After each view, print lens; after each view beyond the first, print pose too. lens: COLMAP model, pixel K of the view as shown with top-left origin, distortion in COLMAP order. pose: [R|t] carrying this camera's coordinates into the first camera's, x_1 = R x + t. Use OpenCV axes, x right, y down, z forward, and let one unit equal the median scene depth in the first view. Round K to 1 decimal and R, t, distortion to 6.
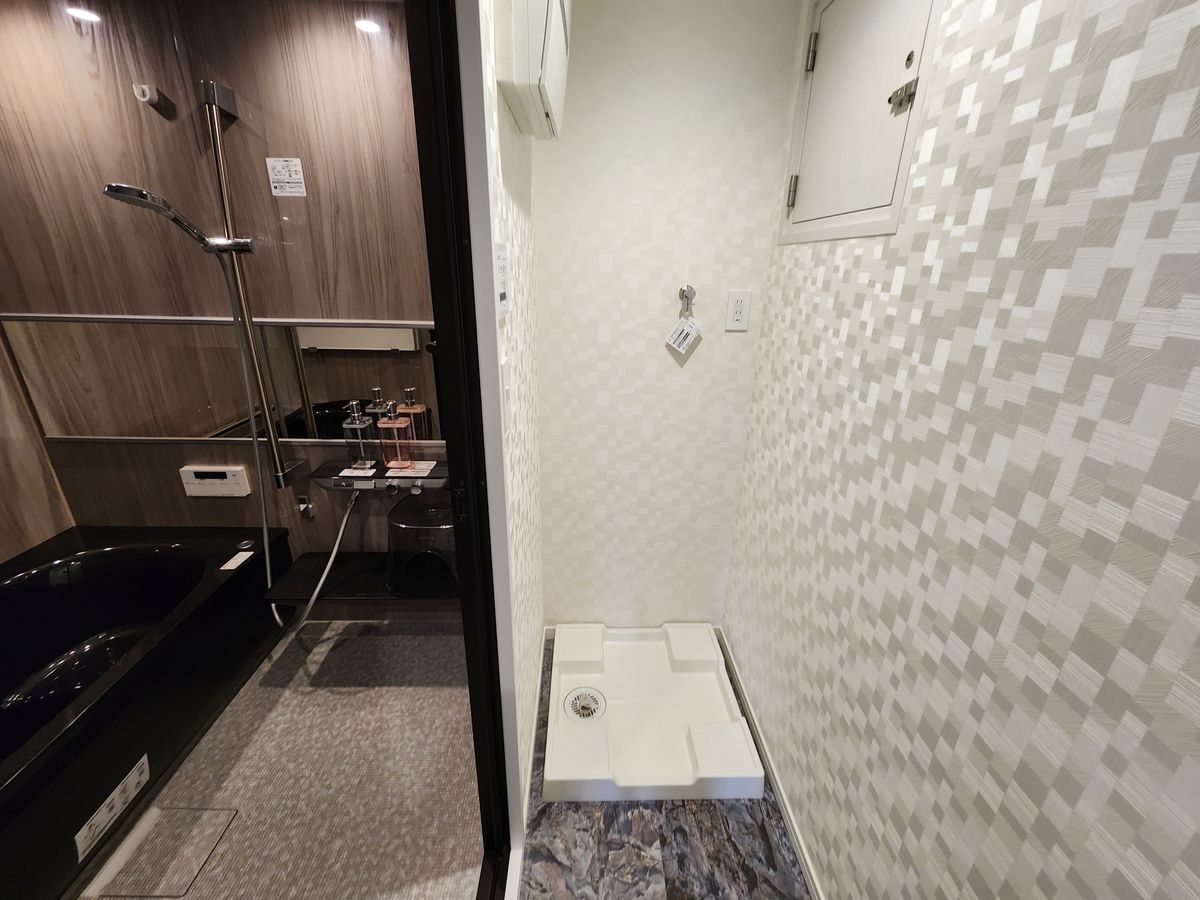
lens RADIAL K [[489.8, 0, 597.3], [0, 489.8, 443.1], [0, 0, 1]] dist [0.000737, -0.000361]
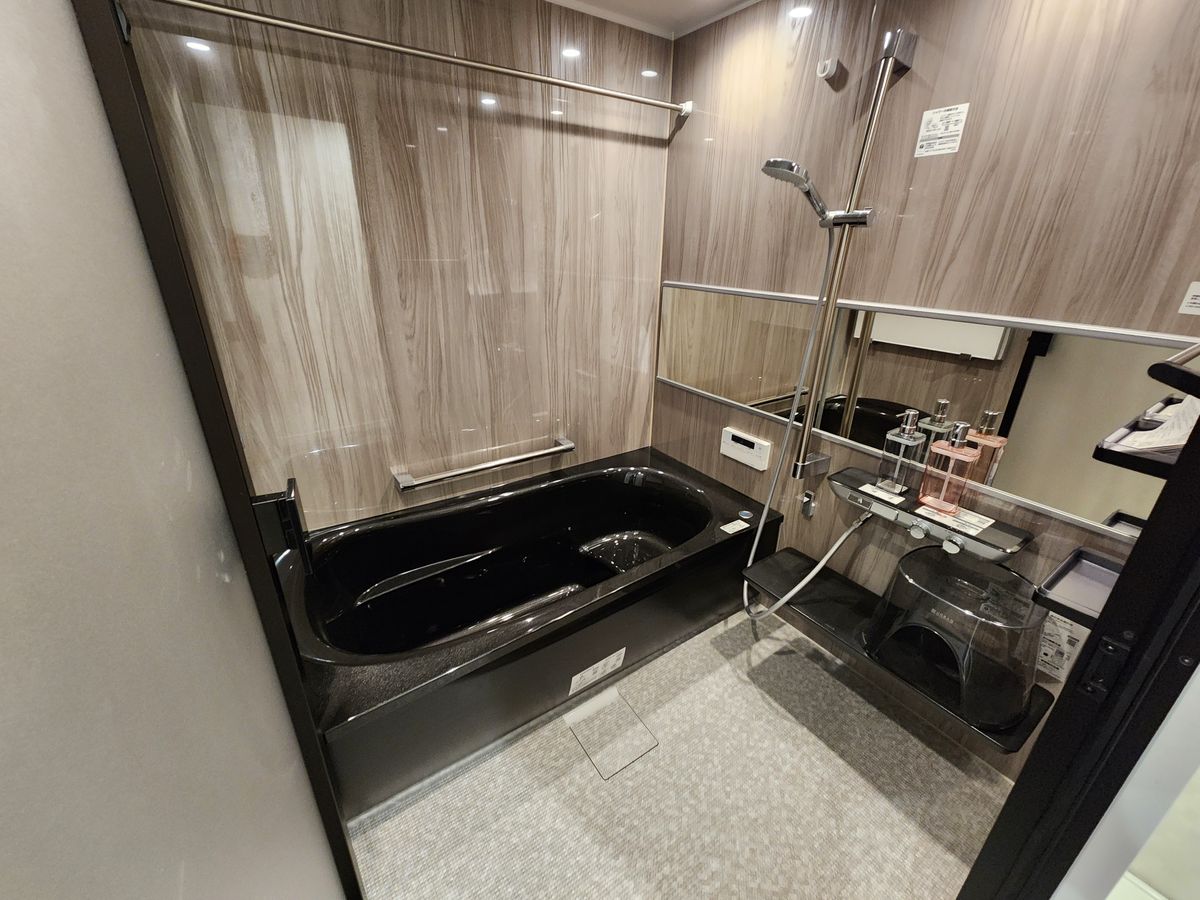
lens RADIAL K [[489.8, 0, 601.8], [0, 489.8, 448.3], [0, 0, 1]] dist [0.000737, -0.000361]
pose [[0.544111, 0.314363, -0.777894, -0.126115], [-0.296145, 0.939437, 0.172503, -0.014745], [0.785011, 0.136509, 0.604254, 0.118671]]
